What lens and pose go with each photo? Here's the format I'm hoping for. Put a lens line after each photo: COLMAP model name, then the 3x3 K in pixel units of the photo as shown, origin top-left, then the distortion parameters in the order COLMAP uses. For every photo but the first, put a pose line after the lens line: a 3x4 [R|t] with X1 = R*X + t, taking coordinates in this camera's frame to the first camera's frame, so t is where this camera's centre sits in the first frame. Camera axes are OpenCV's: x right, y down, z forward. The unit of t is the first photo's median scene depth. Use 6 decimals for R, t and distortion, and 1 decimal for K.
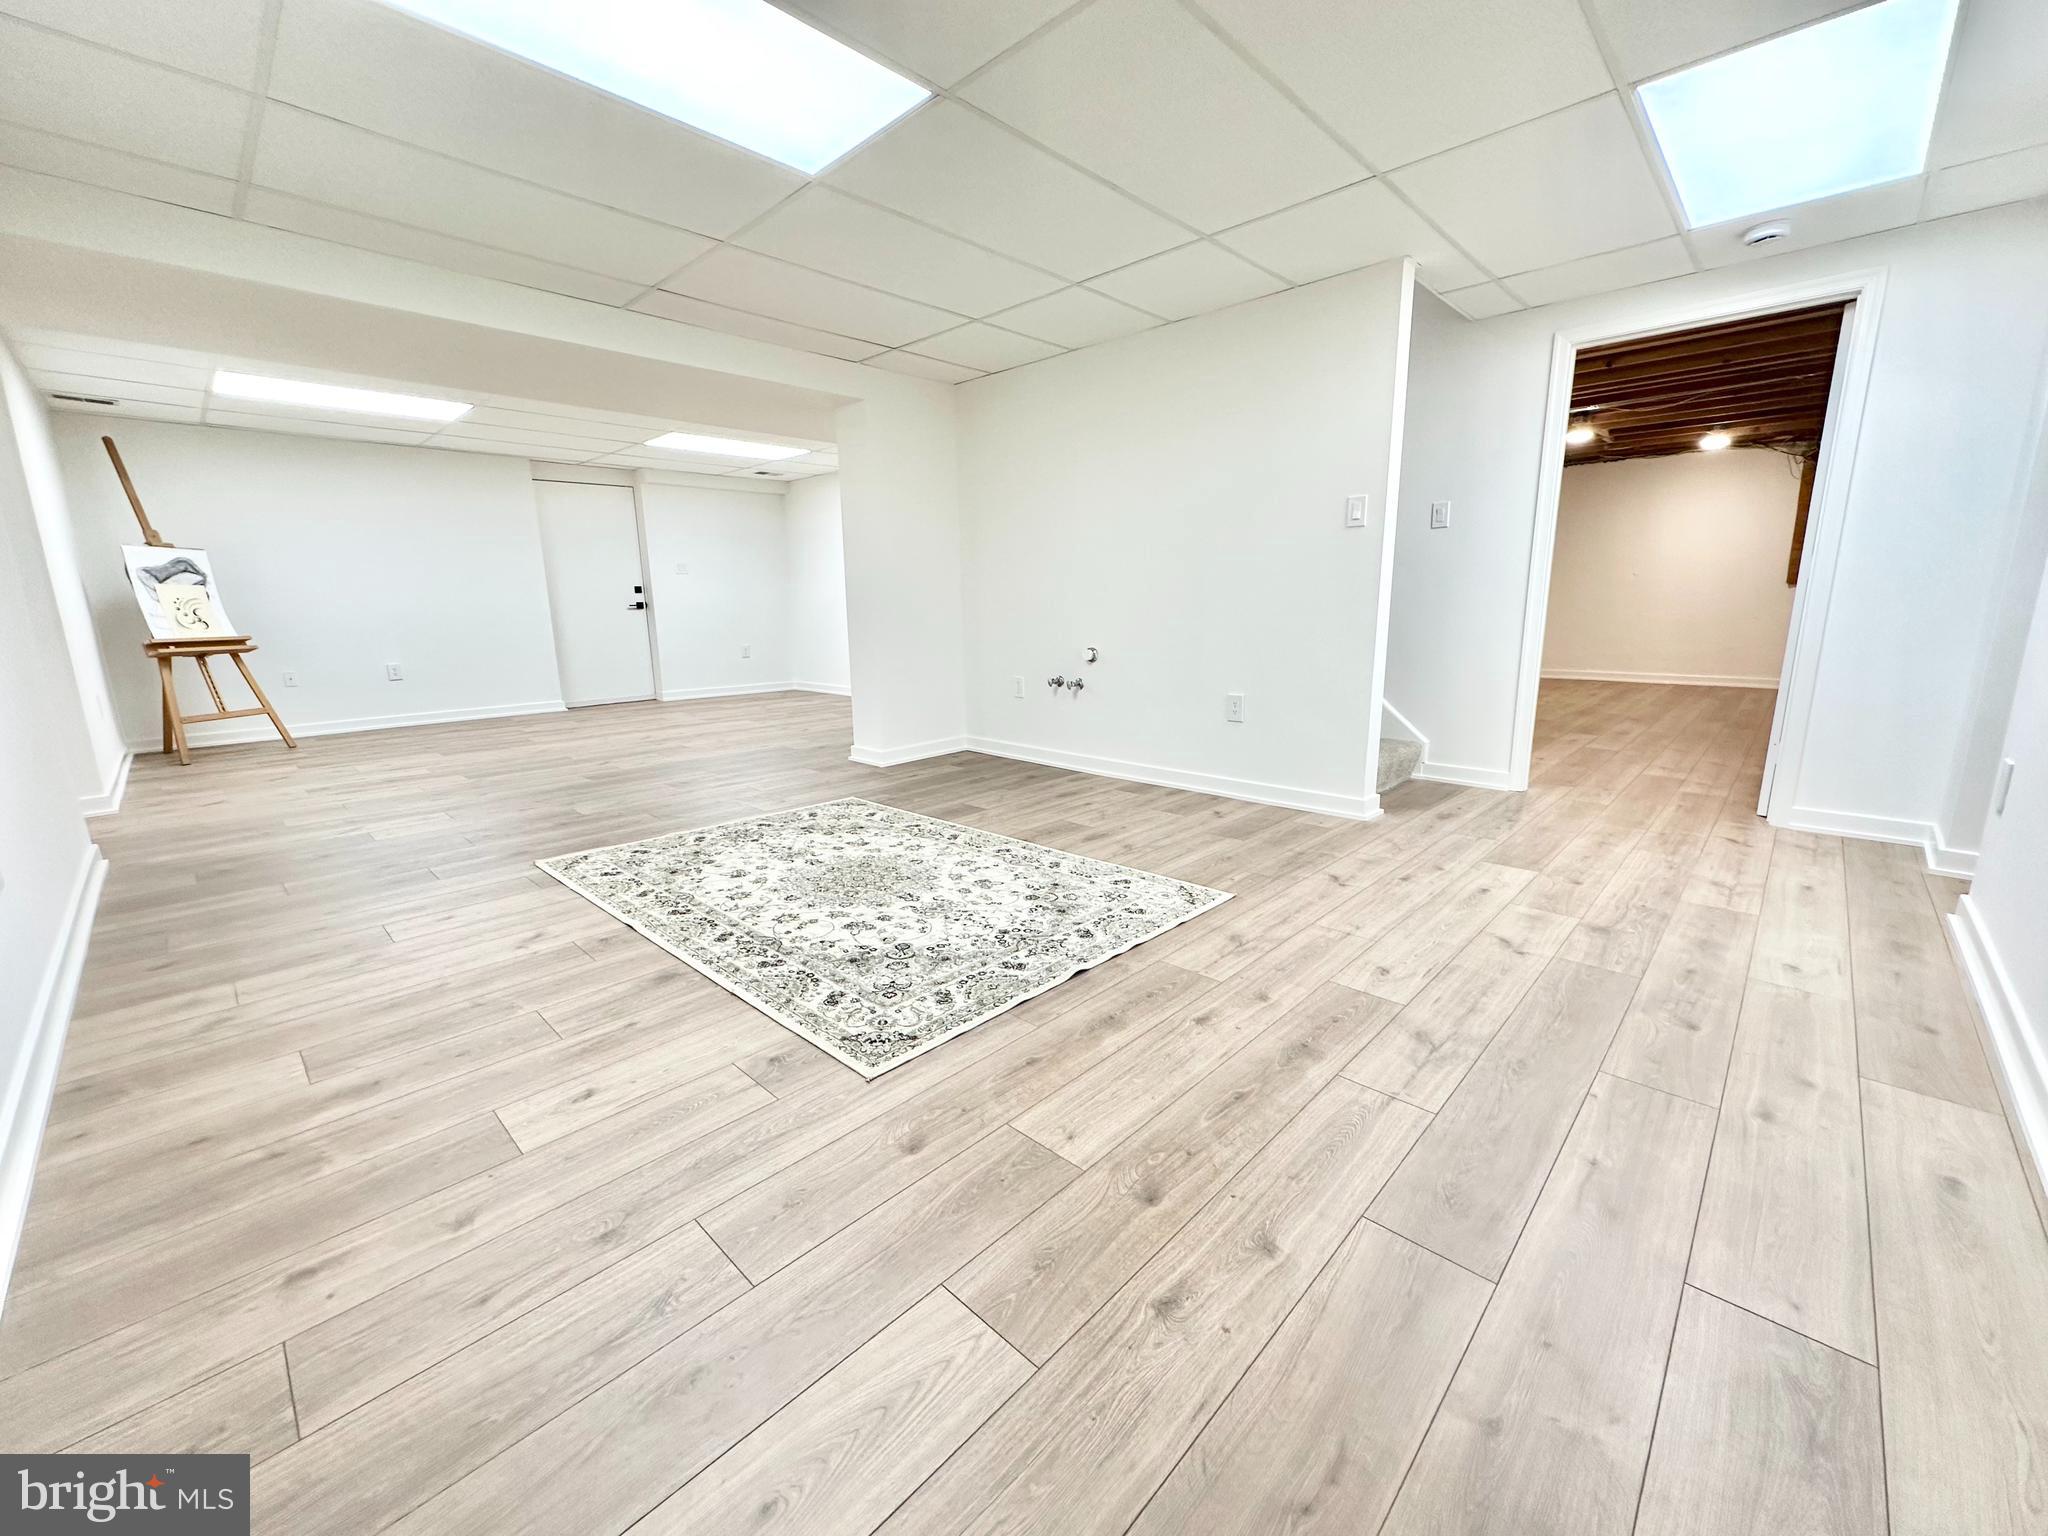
lens RADIAL K [[813.7, 0, 1026.1], [0, 813.7, 767.9], [0, 0, 1]] dist [-0.002300, 0.000208]
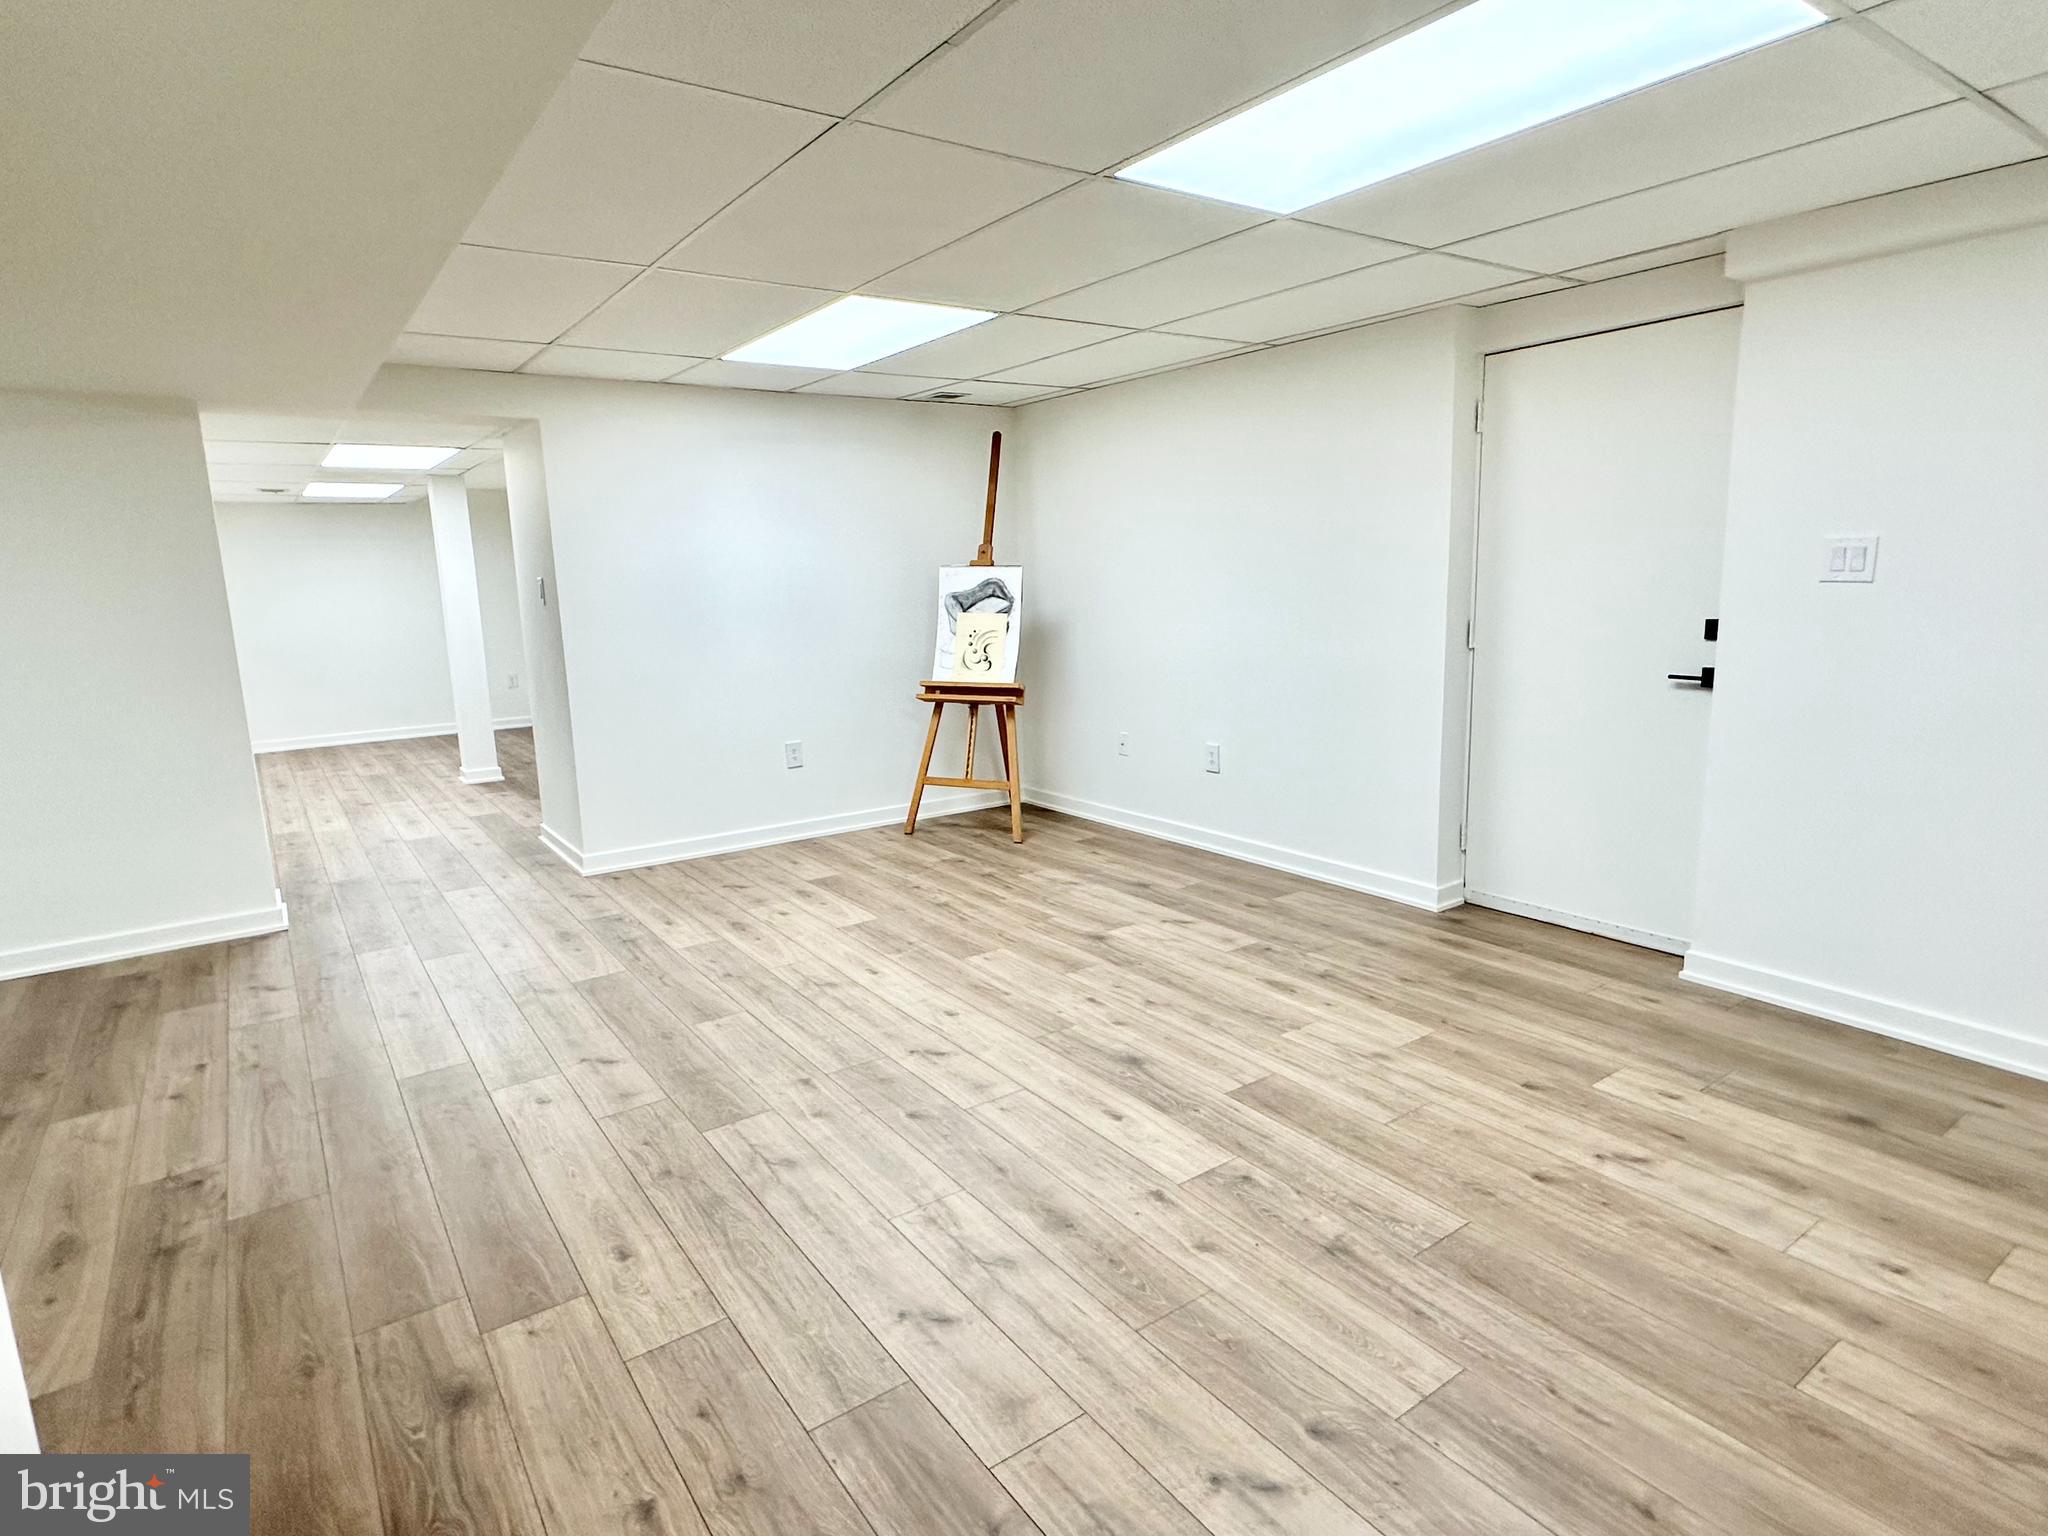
lens RADIAL K [[1095.3, 0, 1024.4], [0, 1095.3, 768.7], [0, 0, 1]] dist [-0.000127, 0.000029]
pose [[-0.186057, 0.200872, -0.961786, -0.008160], [-0.164987, 0.958592, 0.232121, -0.330493], [0.968588, 0.201870, -0.145212, 1.210943]]
